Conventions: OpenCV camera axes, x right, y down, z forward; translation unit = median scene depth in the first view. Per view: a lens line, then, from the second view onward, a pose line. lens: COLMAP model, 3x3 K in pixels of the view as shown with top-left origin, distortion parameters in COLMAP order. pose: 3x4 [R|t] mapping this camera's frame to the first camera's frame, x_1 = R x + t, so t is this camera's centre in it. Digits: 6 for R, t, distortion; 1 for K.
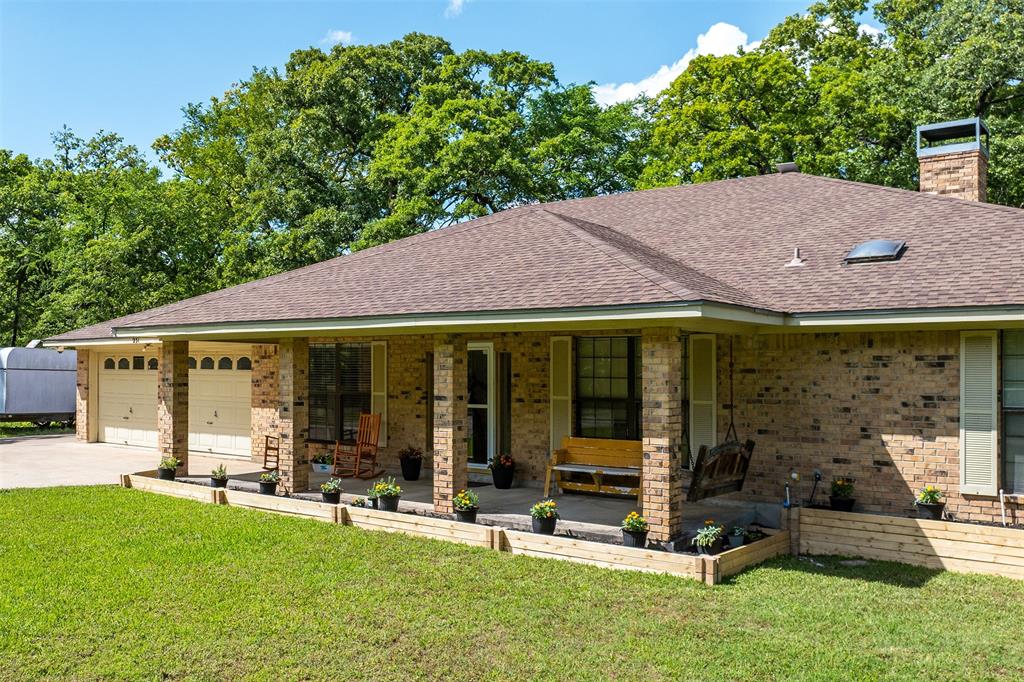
lens RADIAL K [[853.7, 0, 512.0], [0, 853.7, 341.0], [0, 0, 1]] dist [0.009502, 0.000737]
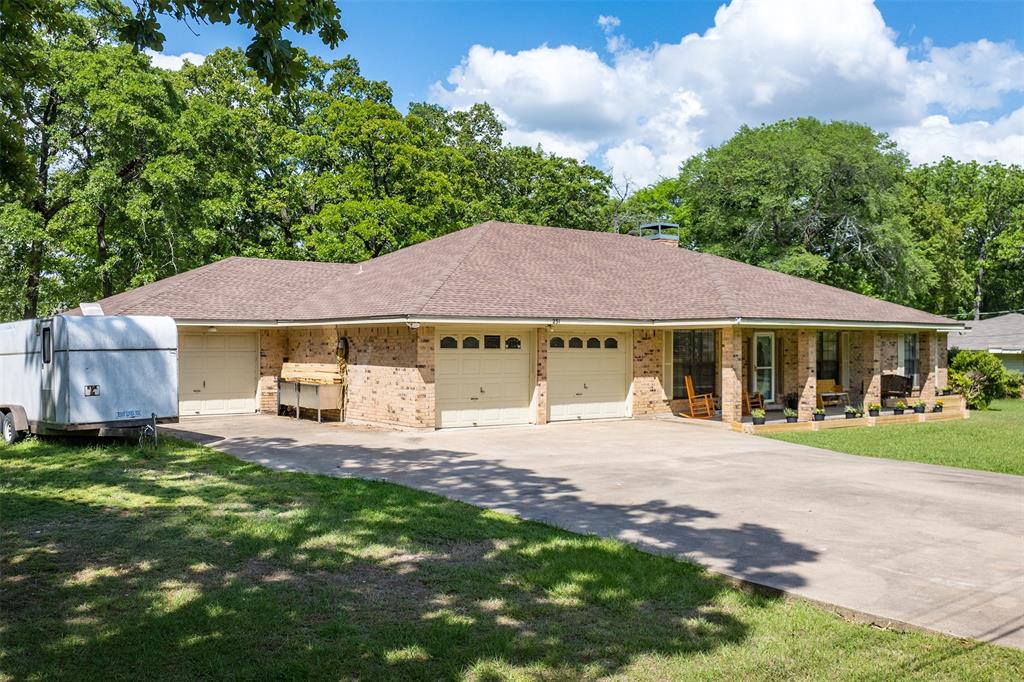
lens RADIAL K [[960.1, 0, 512.0], [0, 960.1, 341.0], [0, 0, 1]] dist [0.004143, -0.001878]
pose [[0.296732, 0.014629, 0.954849, -2.253593], [-0.017202, 0.999802, -0.009972, 0.052656], [-0.954806, -0.013467, 0.296925, 0.968913]]
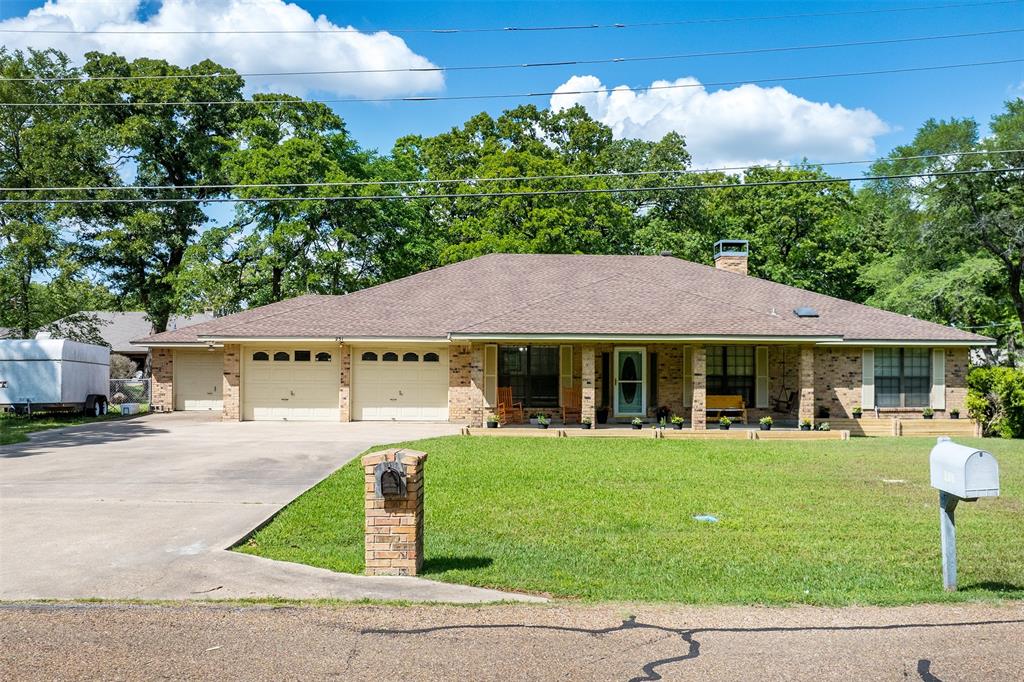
lens RADIAL K [[853.7, 0, 512.0], [0, 853.7, 341.0], [0, 0, 1]] dist [0.009502, 0.000737]
pose [[0.776958, 0.024043, 0.629093, -1.497650], [-0.022309, 0.999694, -0.010654, 0.014941], [-0.629157, -0.005757, 0.777257, -0.285134]]
